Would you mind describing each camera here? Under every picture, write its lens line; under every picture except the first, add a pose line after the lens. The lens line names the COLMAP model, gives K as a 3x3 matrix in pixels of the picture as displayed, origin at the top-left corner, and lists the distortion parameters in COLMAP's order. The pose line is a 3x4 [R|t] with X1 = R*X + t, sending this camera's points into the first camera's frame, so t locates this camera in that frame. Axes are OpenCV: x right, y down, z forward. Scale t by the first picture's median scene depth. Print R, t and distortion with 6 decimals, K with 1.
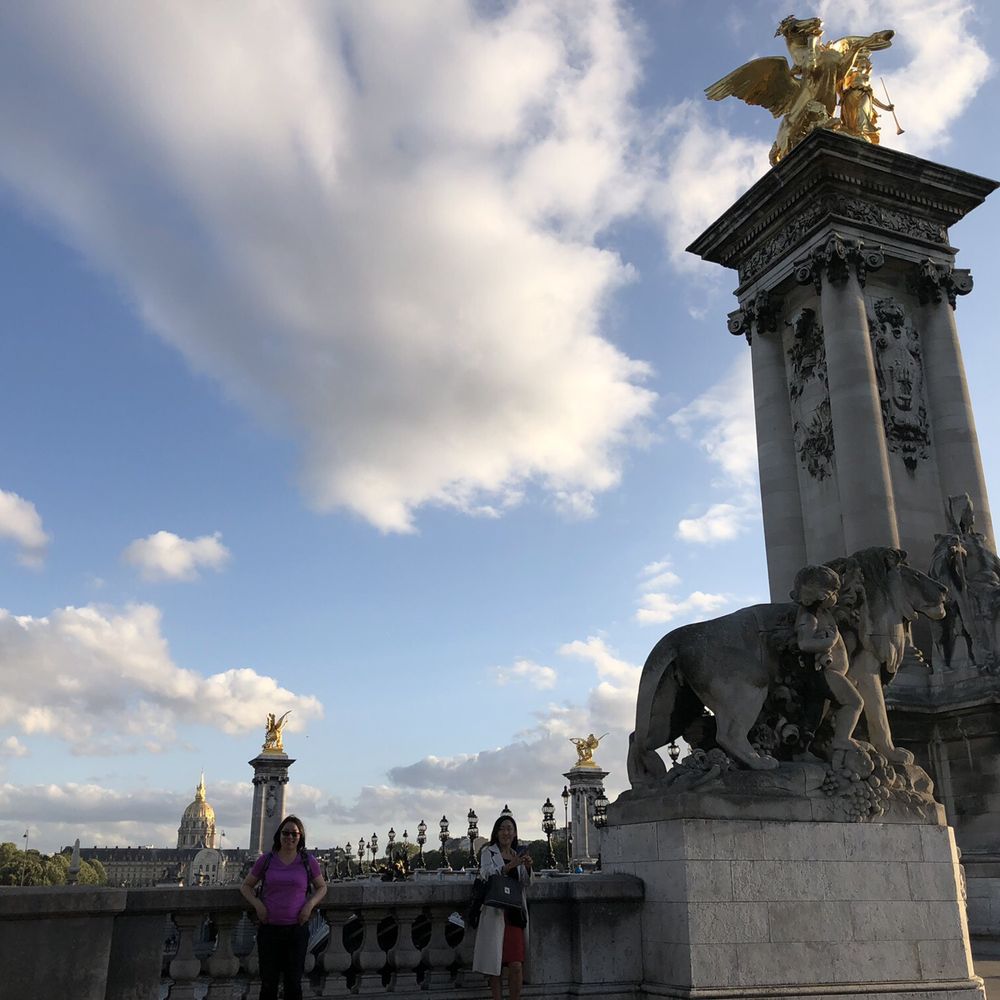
lens RADIAL K [[1092.0, 0, 500.0], [0, 1092.0, 500.0], [0, 0, 1]] dist [-0.079295, -0.017389]
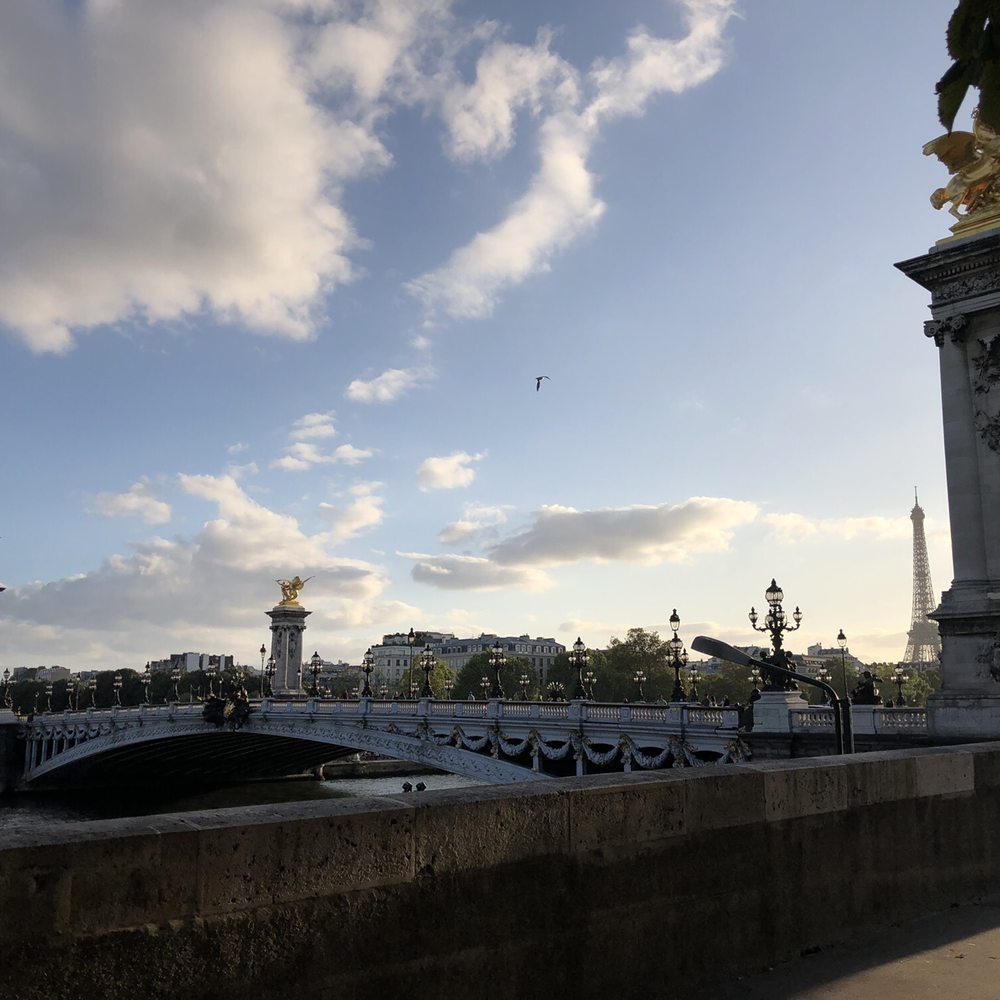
lens RADIAL K [[1057.5, 0, 500.0], [0, 1057.5, 500.0], [0, 0, 1]] dist [-0.013598, -0.030356]
pose [[0.895824, 0.063490, 0.439851, -0.203374], [-0.127766, 0.984751, 0.118072, -0.008203], [-0.425647, -0.161969, 0.890275, -0.003415]]
